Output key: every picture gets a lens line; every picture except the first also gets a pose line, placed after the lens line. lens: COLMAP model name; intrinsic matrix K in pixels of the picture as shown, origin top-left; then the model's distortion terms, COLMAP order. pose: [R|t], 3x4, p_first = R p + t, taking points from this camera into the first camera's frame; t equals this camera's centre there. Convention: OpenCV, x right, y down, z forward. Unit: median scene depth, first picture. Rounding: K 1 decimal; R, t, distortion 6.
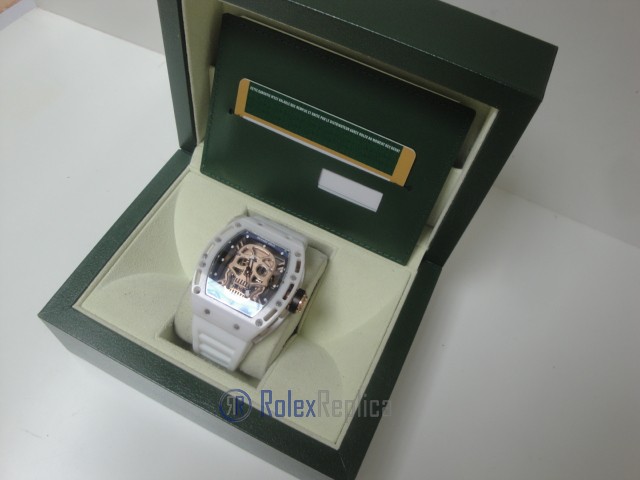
lens RADIAL K [[519.4, 0, 320.9], [0, 519.4, 237.1], [0, 0, 1]] dist [-0.141652, 0.053649]
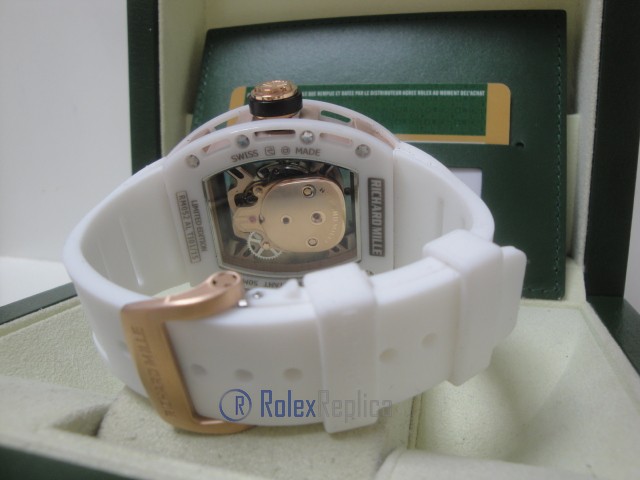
lens RADIAL K [[519.4, 0, 320.3], [0, 519.4, 241.5], [0, 0, 1]] dist [-0.141652, 0.053649]
pose [[0.982367, -0.126066, 0.138065, -0.163607], [0.186921, 0.677567, -0.711311, 0.374369], [-0.003876, 0.724576, 0.689184, 0.662036]]
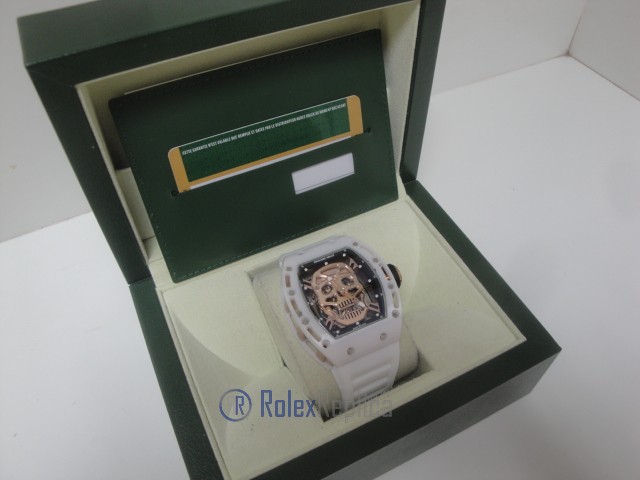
lens RADIAL K [[519.4, 0, 321.2], [0, 519.4, 244.0], [0, 0, 1]] dist [-0.141652, 0.053649]
pose [[0.614393, -0.672404, 0.412789, -0.463417], [0.700397, 0.705682, 0.107040, -0.110127], [-0.363271, 0.223352, 0.904515, 0.153078]]
